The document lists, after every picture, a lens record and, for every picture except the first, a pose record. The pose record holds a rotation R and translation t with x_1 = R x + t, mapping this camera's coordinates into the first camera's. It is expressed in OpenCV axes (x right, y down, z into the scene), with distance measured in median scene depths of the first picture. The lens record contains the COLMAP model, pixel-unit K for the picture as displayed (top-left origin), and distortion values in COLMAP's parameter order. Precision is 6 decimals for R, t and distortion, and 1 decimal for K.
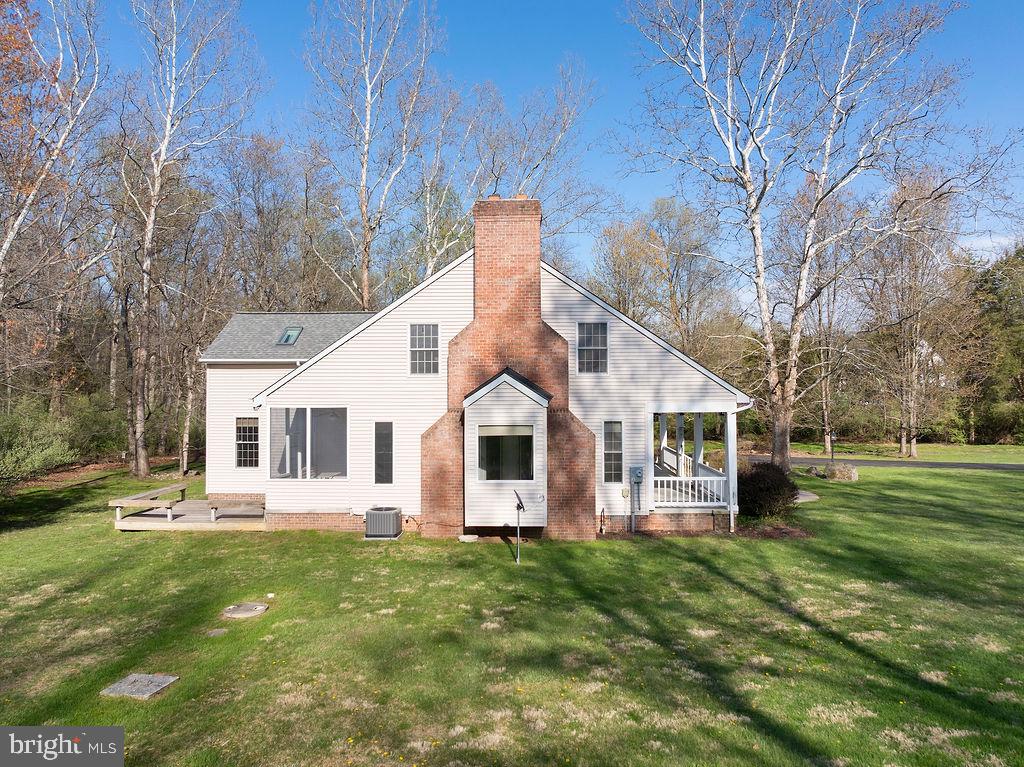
lens RADIAL K [[712.8, 0, 520.4], [0, 712.8, 385.5], [0, 0, 1]] dist [-0.030273, -0.007896]
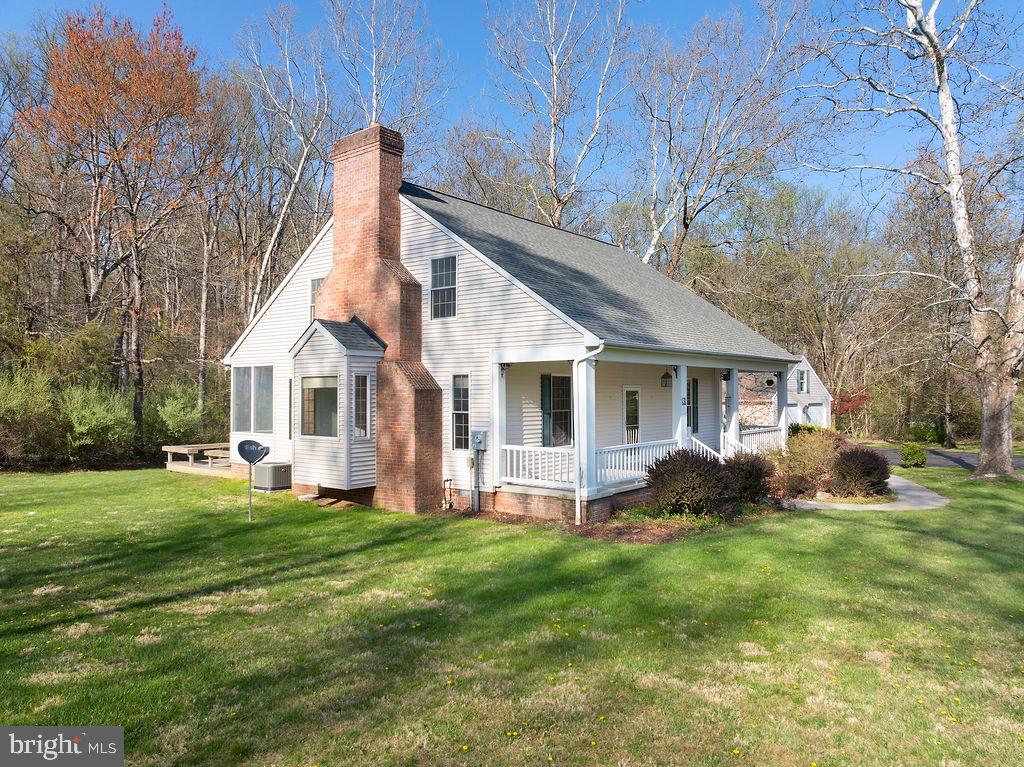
lens RADIAL K [[712.8, 0, 514.8], [0, 712.8, 380.1], [0, 0, 1]] dist [-0.030273, -0.007896]
pose [[0.813132, -0.009436, -0.582003, 0.661675], [0.006111, 0.999952, -0.007674, 0.063086], [0.582047, 0.002683, 0.813151, 0.366379]]
